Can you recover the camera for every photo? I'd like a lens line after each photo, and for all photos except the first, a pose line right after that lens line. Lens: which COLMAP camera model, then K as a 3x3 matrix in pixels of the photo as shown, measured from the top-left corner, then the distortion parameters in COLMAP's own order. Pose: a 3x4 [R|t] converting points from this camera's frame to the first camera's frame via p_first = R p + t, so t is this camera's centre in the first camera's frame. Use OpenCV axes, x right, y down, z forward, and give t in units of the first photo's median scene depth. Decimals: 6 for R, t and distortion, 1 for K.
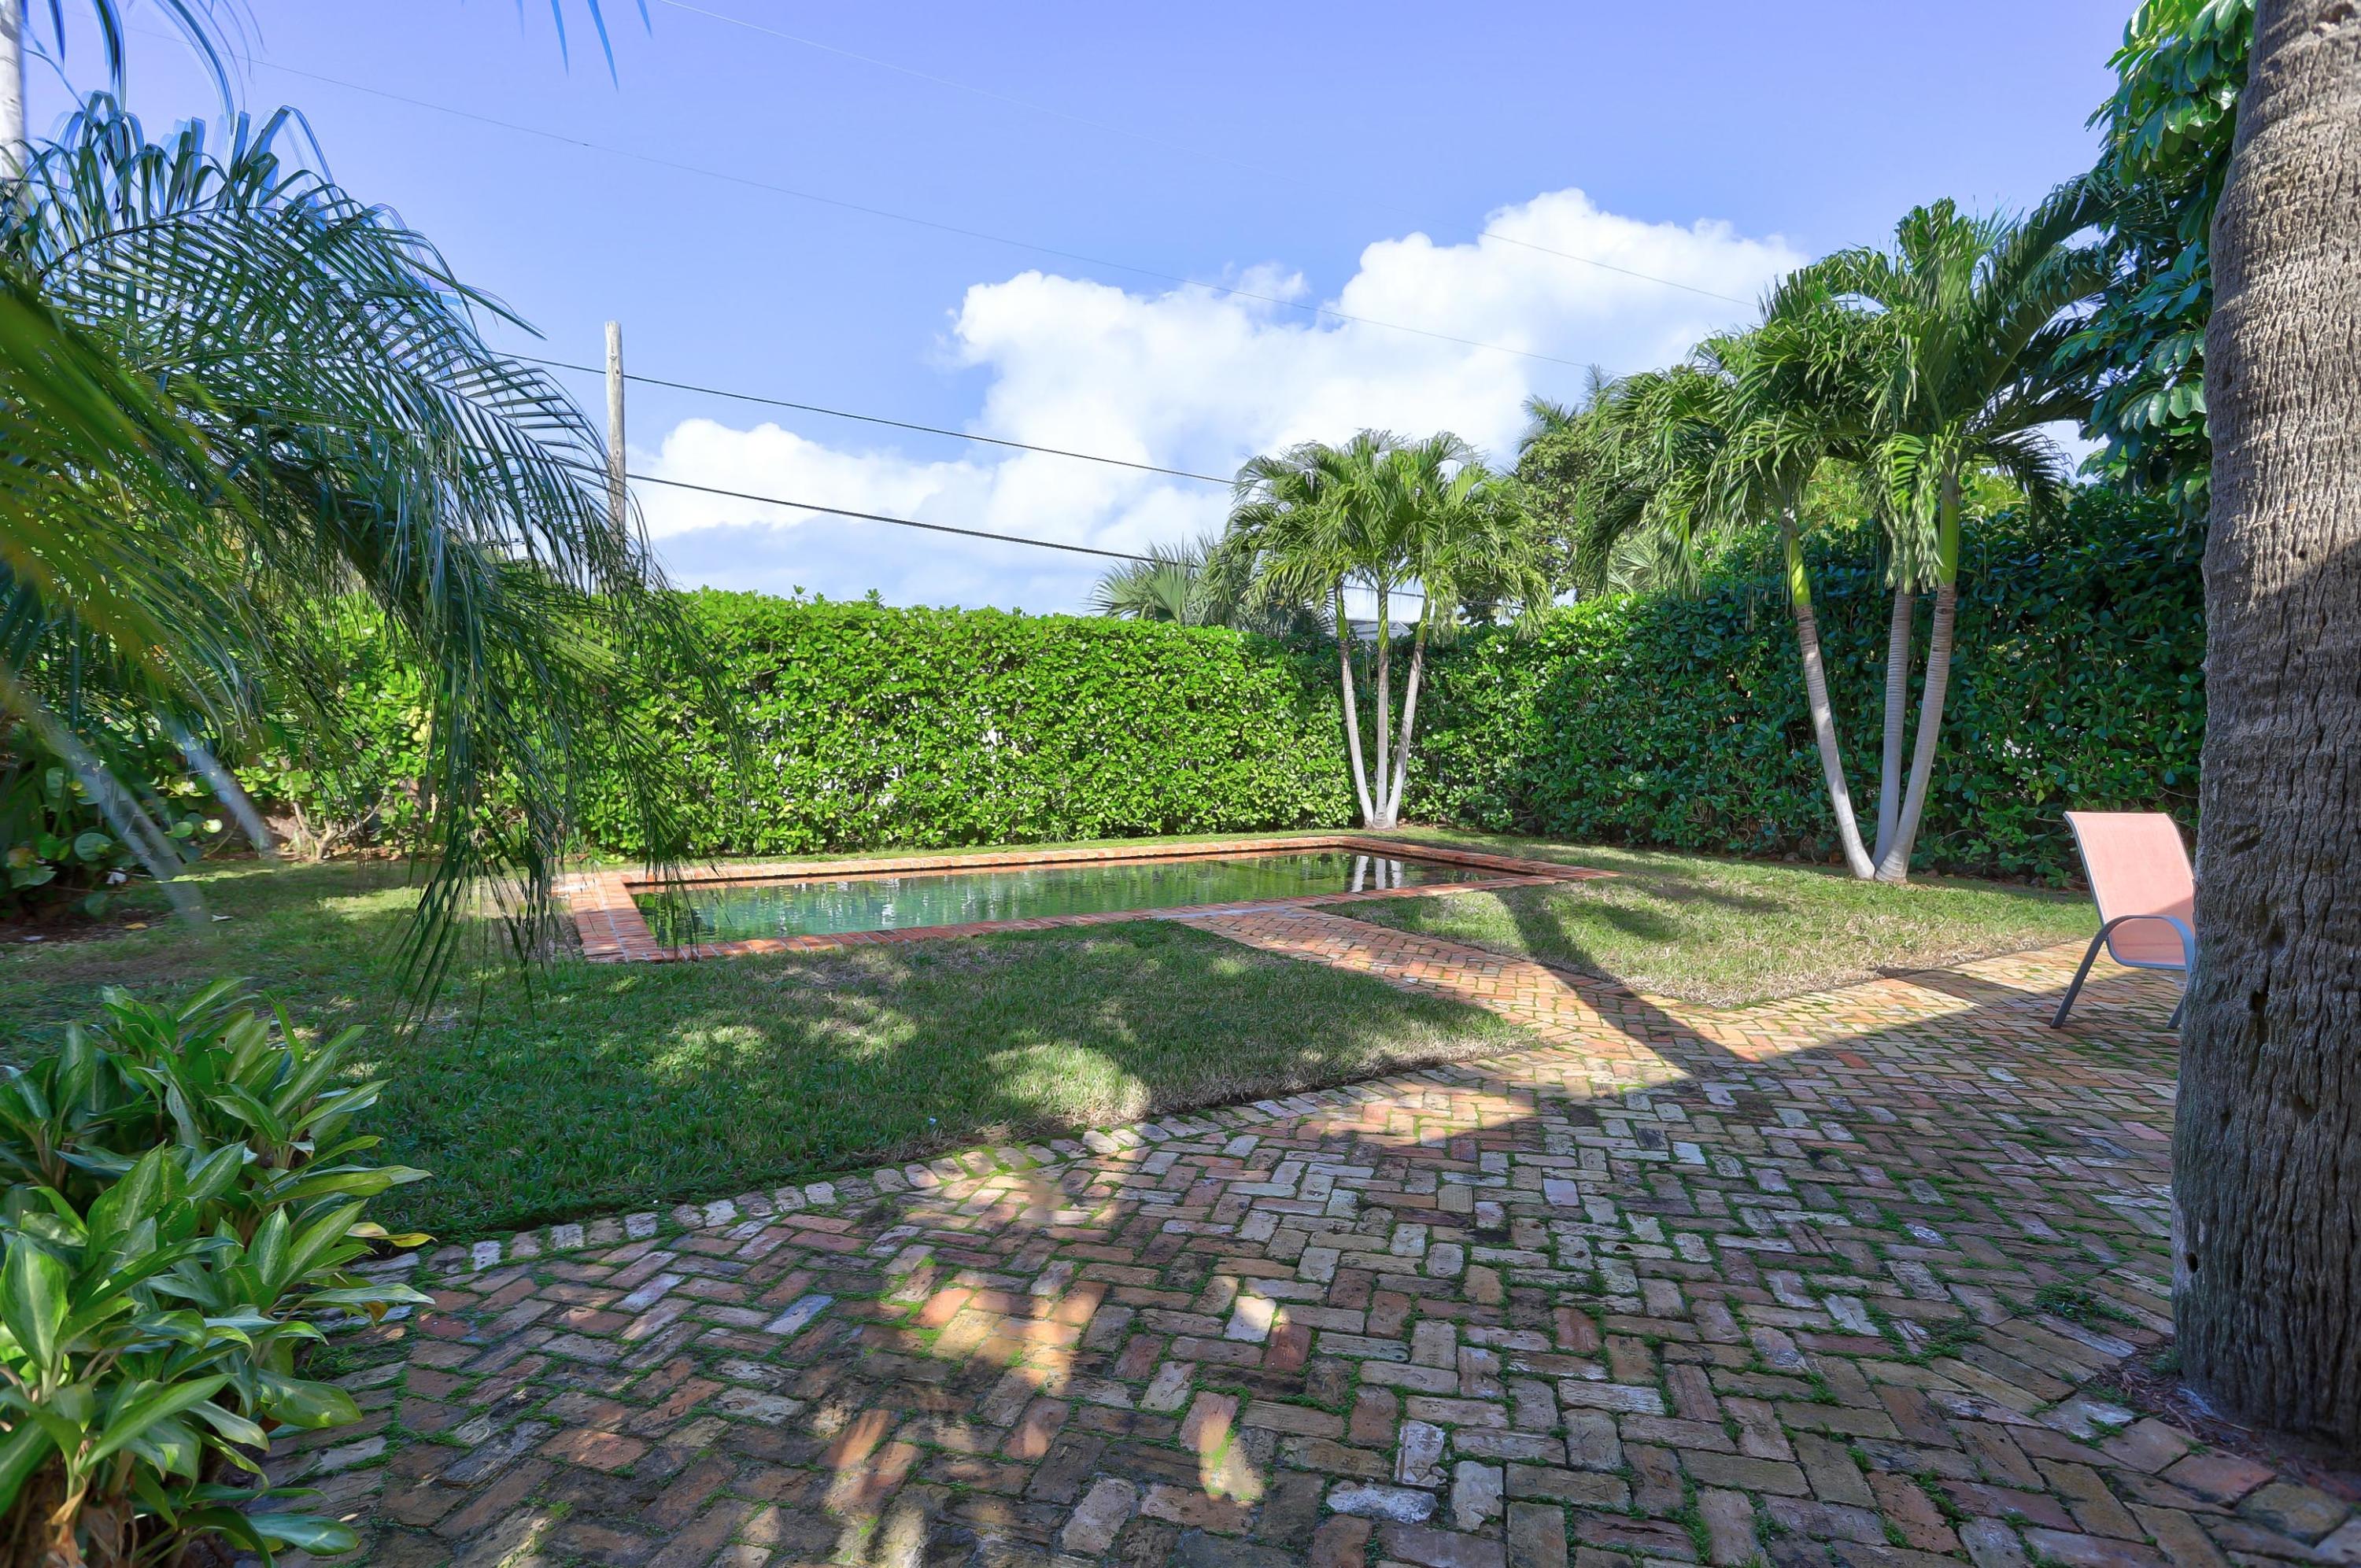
lens RADIAL K [[1139.1, 0, 1185.0], [0, 1139.1, 774.9], [0, 0, 1]] dist [-0.068630, 0.041617]
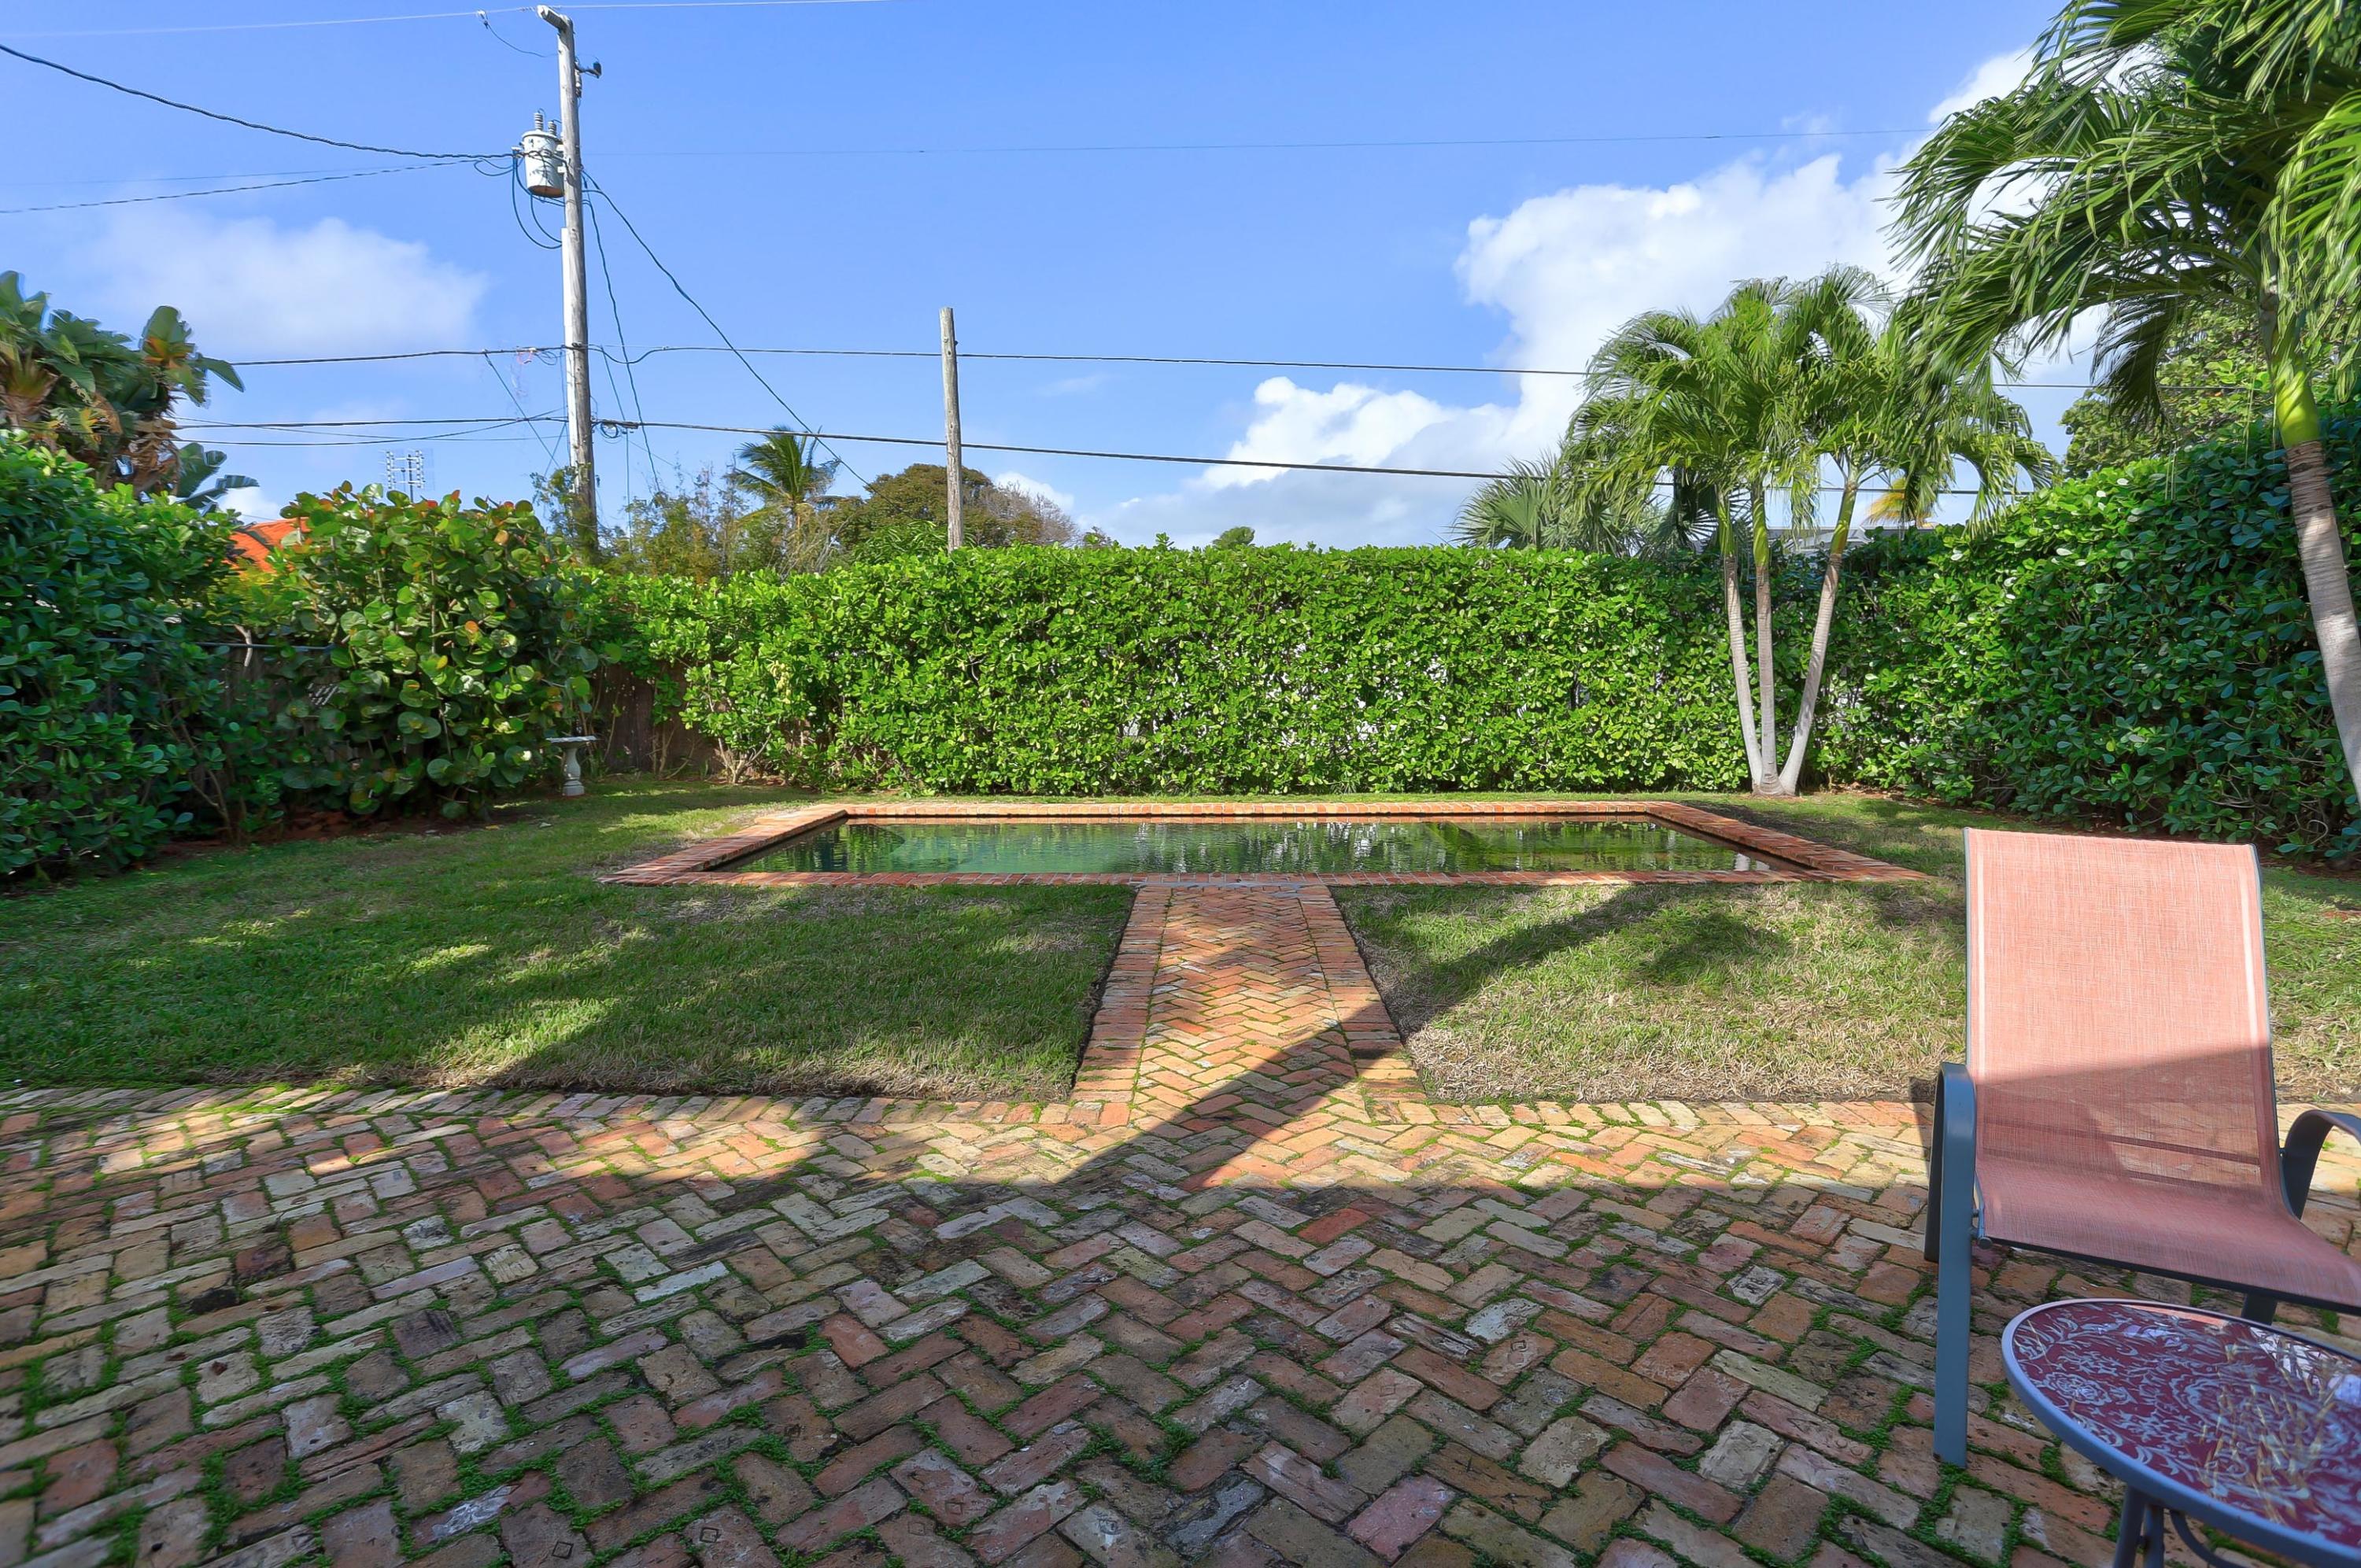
lens RADIAL K [[1139.1, 0, 1185.0], [0, 1139.1, 774.9], [0, 0, 1]] dist [-0.068630, 0.041617]
pose [[0.851216, 0.034566, -0.523676, 0.264028], [-0.008528, 0.998608, 0.052052, -0.003608], [0.524746, -0.039842, 0.850326, 0.145378]]
